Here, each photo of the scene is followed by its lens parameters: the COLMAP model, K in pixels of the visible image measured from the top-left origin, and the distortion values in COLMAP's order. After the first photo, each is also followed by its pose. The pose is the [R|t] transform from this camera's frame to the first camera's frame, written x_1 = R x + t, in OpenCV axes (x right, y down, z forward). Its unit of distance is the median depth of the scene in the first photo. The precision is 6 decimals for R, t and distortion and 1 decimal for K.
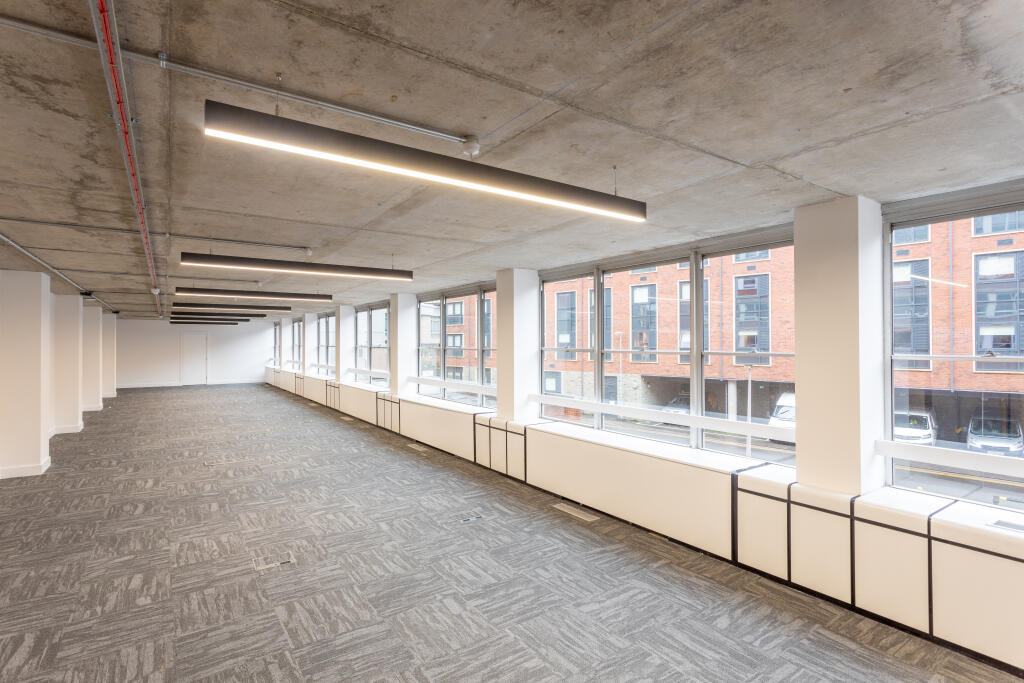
lens RADIAL K [[506.4, 0, 517.2], [0, 506.4, 335.9], [0, 0, 1]] dist [-0.002133, 0.001138]
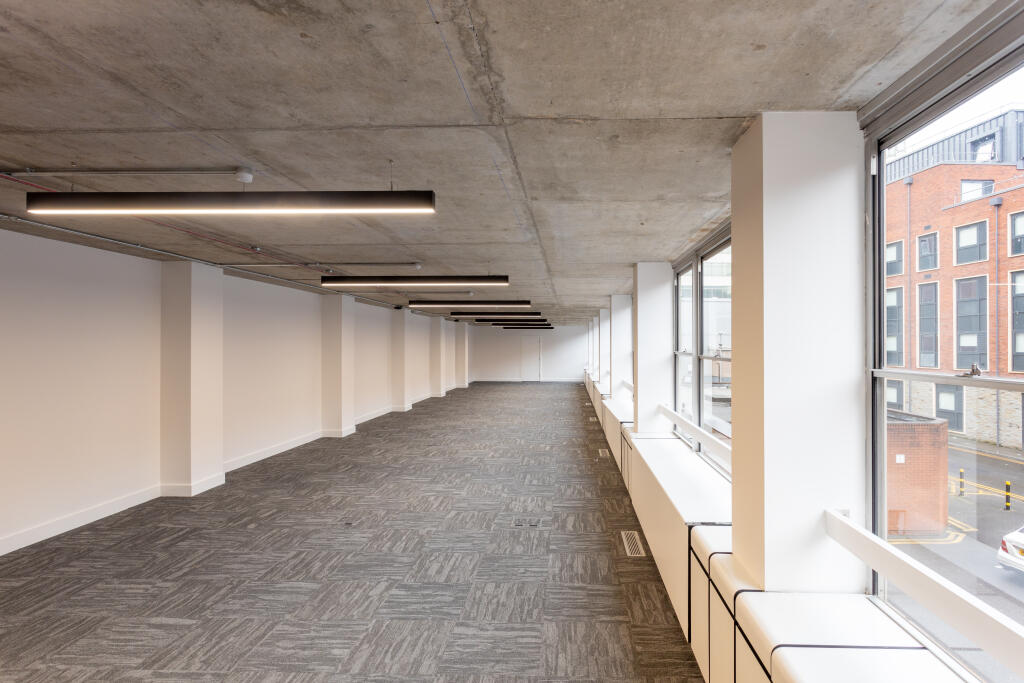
lens RADIAL K [[517.9, 0, 512.0], [0, 517.9, 341.5], [0, 0, 1]] dist [-0.002107, 0.000270]
pose [[0.804819, -0.001167, -0.593520, 0.688517], [0.004647, 0.999980, 0.004336, 0.001606], [0.593503, -0.006247, 0.804808, 0.255402]]
